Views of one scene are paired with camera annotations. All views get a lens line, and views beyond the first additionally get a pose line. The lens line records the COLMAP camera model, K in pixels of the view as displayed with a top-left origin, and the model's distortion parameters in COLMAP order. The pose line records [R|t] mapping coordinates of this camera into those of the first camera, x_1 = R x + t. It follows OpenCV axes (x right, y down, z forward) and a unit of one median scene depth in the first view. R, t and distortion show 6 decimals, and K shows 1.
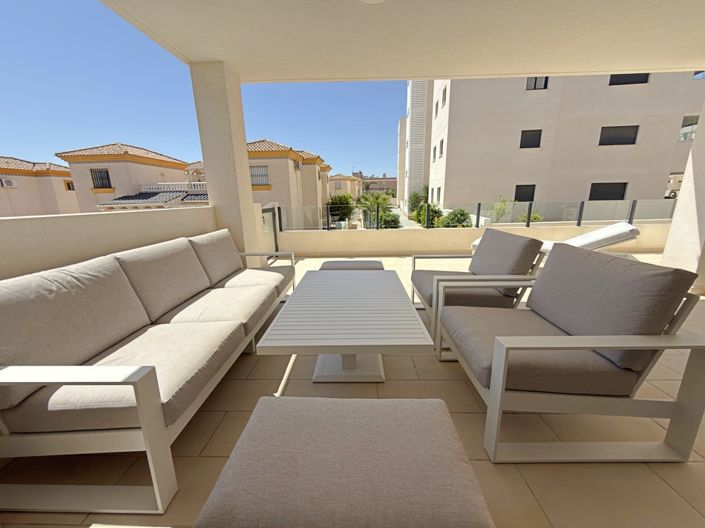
lens RADIAL K [[281.9, 0, 352.7], [0, 281.9, 264.9], [0, 0, 1]] dist [-0.000341, 0.000168]
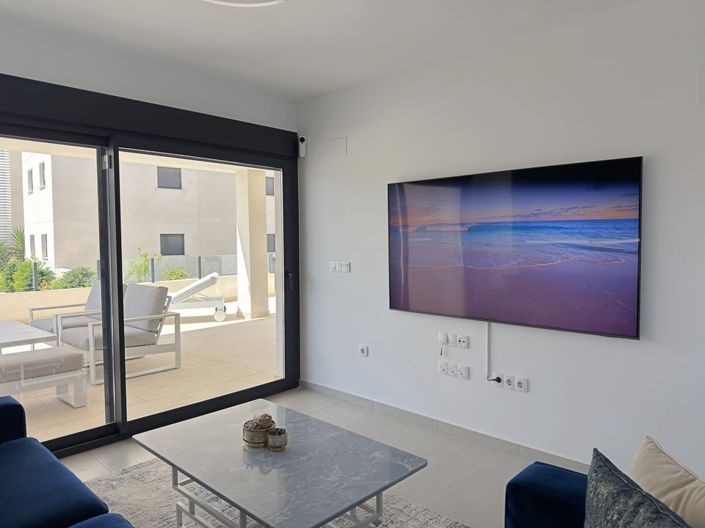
lens RADIAL K [[496.5, 0, 353.6], [0, 496.5, 258.9], [0, 0, 1]] dist [0.040419, -0.048039]
pose [[0.664333, -0.020465, 0.747157, -0.064867], [0.176809, 0.975557, -0.130489, 0.041129], [-0.726224, 0.218792, 0.651713, -0.199839]]
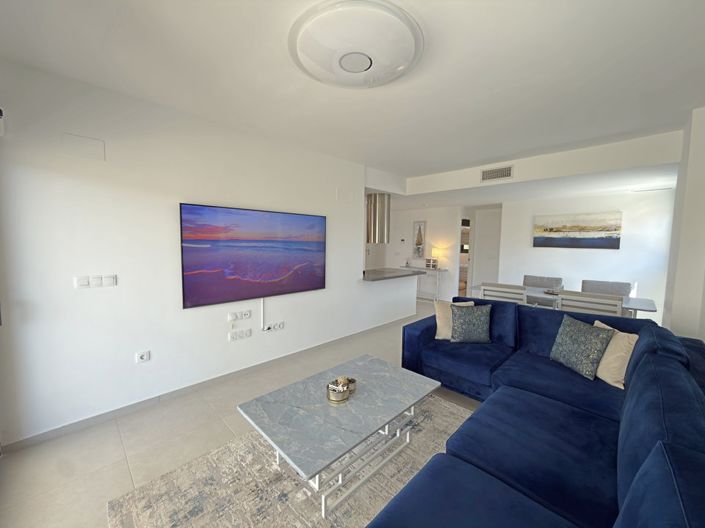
lens RADIAL K [[281.9, 0, 352.4], [0, 281.9, 265.4], [0, 0, 1]] dist [-0.000341, 0.000168]
pose [[-0.731073, -0.050415, 0.680434, -0.057743], [0.164772, 0.954704, 0.247772, -0.000780], [-0.662105, 0.293256, -0.689651, -0.049773]]
